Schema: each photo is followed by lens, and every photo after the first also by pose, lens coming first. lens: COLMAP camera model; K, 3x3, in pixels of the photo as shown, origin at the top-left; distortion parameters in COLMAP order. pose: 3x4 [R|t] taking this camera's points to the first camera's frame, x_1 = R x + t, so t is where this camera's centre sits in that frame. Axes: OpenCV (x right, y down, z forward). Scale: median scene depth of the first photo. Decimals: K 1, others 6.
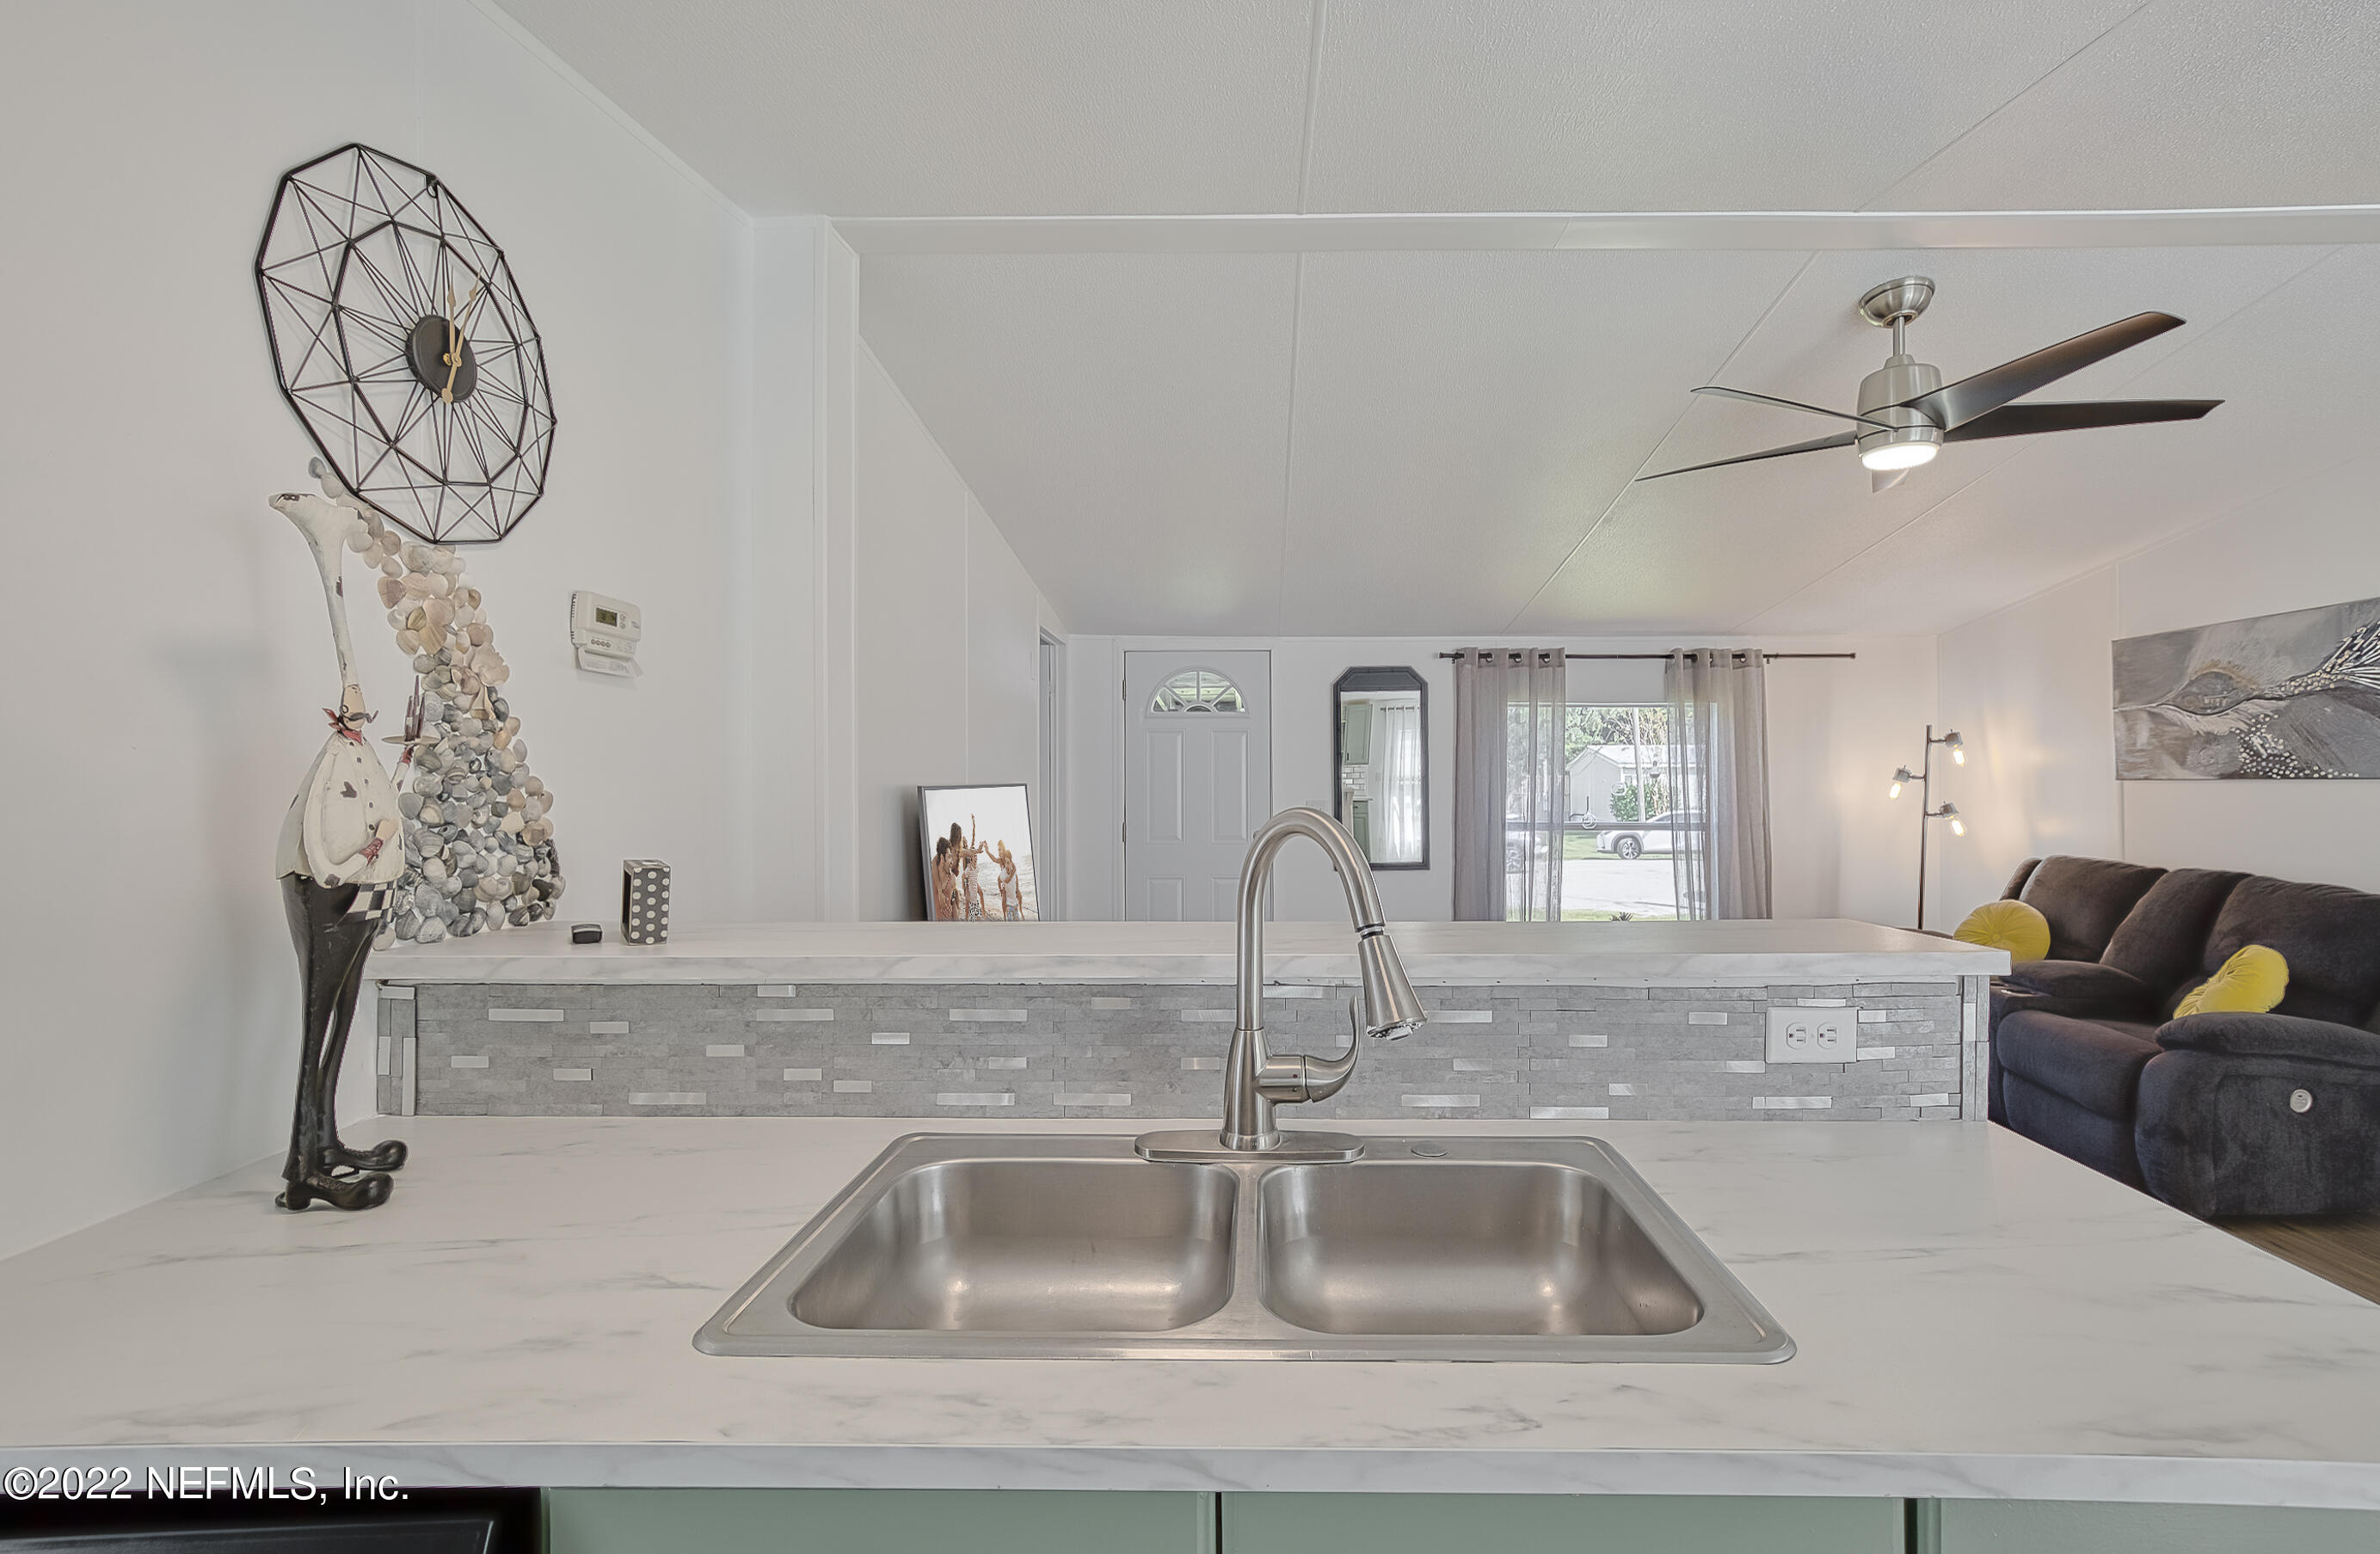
lens RADIAL K [[1036.6, 0, 1190.0], [0, 1036.6, 777.0], [0, 0, 1]] dist [-0.001204, 0.000127]
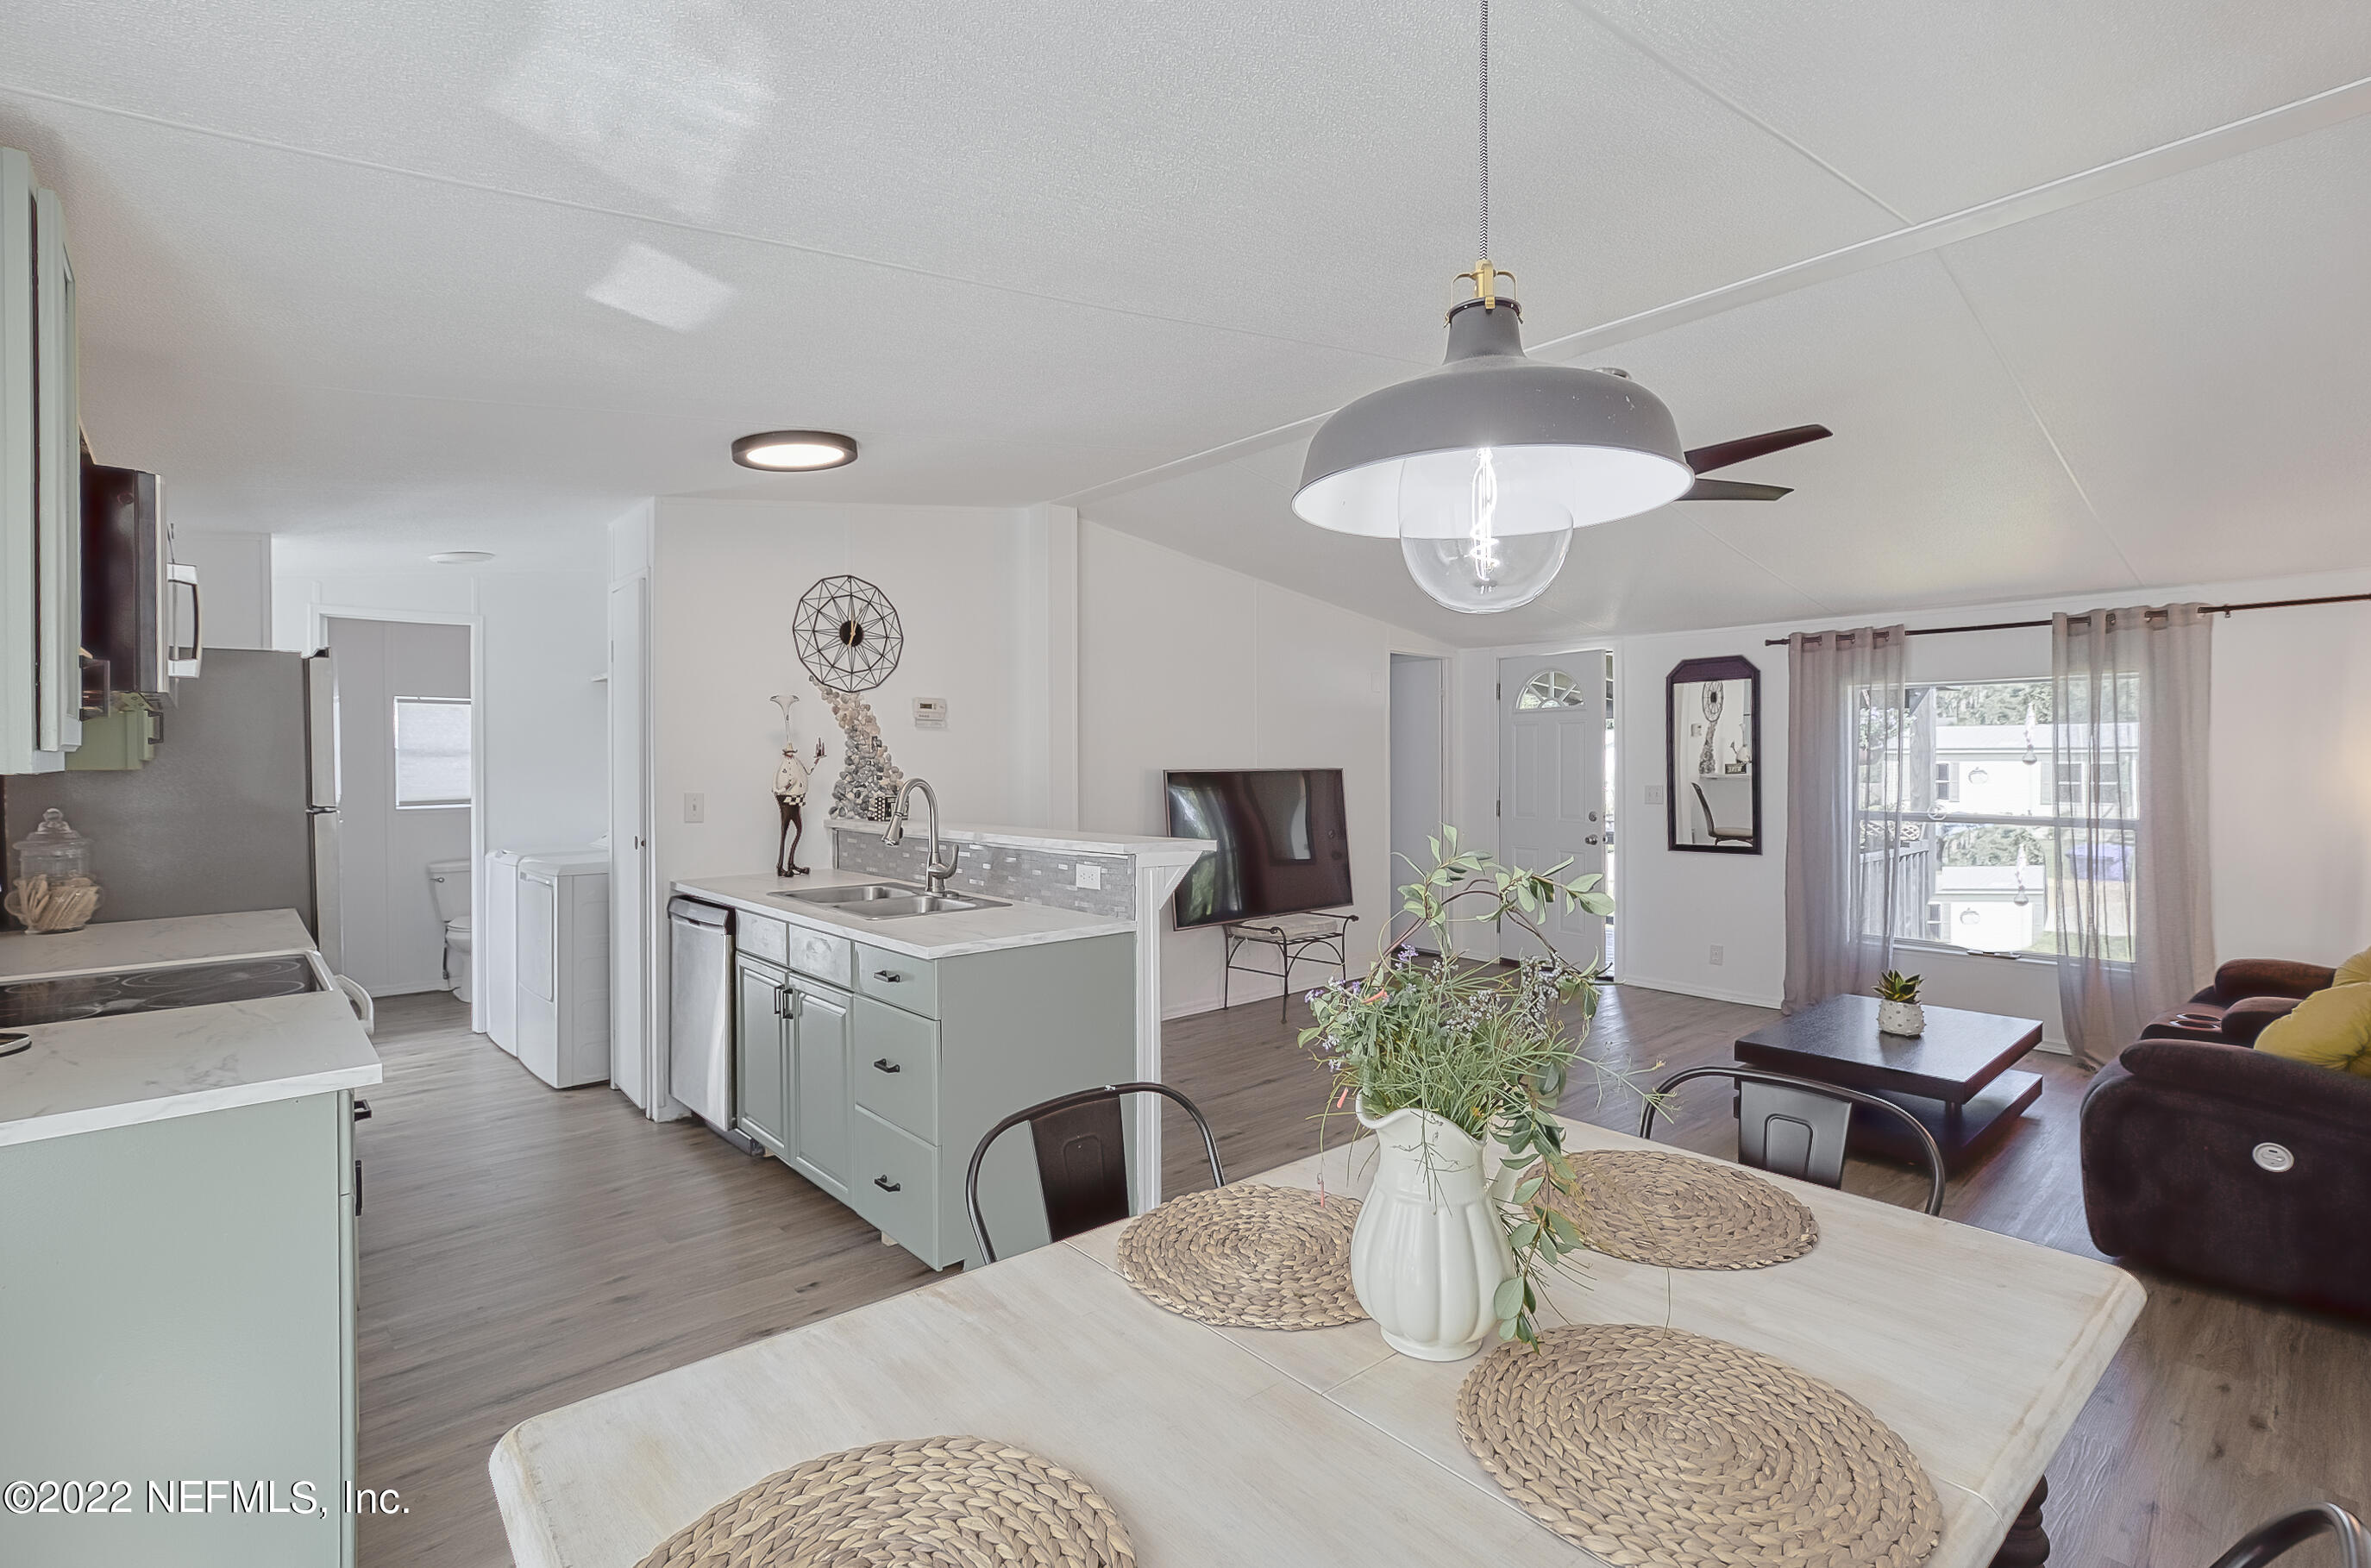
lens RADIAL K [[1064.1, 0, 1185.5], [0, 1064.1, 784.0], [0, 0, 1]] dist [-0.003699, -0.000260]
pose [[0.678569, 0.014743, -0.734389, 2.062087], [0.002740, 0.999741, 0.022601, -0.015682], [0.734532, -0.017349, 0.678352, -0.398213]]
